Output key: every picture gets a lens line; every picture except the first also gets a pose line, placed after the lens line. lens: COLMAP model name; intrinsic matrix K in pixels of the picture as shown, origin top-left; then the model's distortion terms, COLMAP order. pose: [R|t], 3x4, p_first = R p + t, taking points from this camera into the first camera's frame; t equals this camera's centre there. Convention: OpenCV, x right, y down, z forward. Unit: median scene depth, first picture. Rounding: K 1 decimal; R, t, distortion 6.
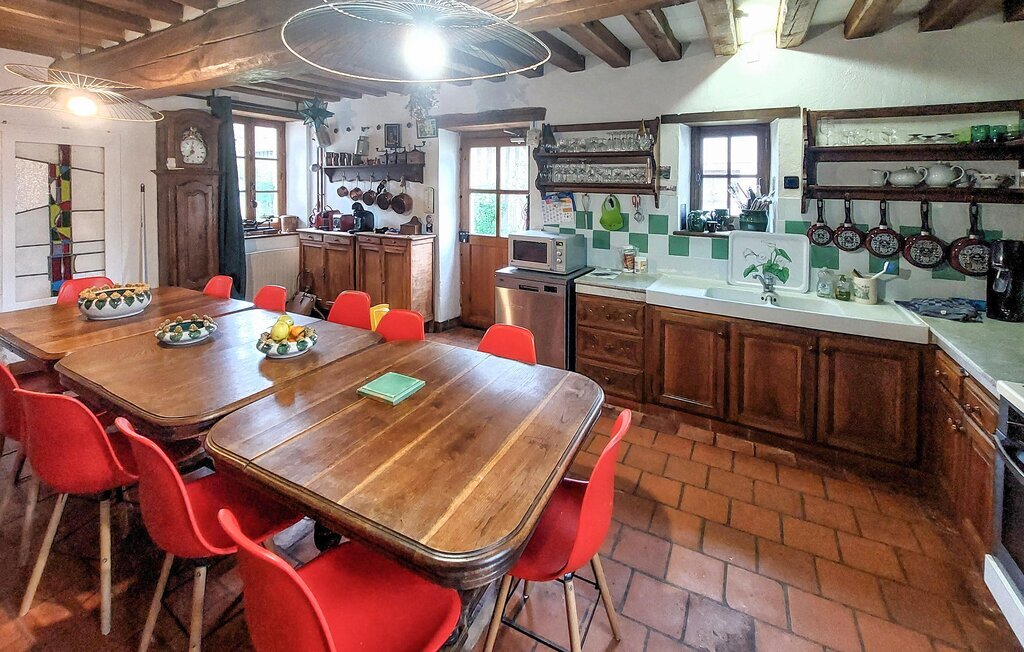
lens RADIAL K [[424.1, 0, 524.4], [0, 424.1, 194.6], [0, 0, 1]] dist [-0.019817, -0.000138]
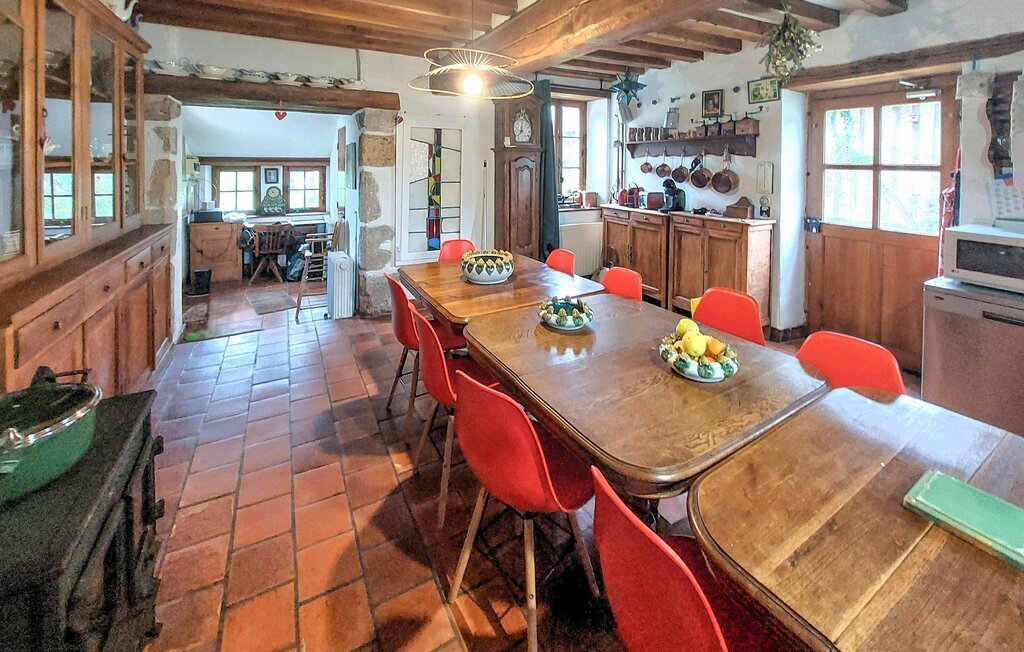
lens RADIAL K [[447.2, 0, 564.7], [0, 447.2, 165.3], [0, 0, 1]] dist [-0.020653, -0.000109]
pose [[0.860034, 0.001020, -0.510236, -0.101334], [-0.009289, 0.999864, -0.013659, 0.003633], [0.510153, 0.016487, 0.859926, 0.047589]]
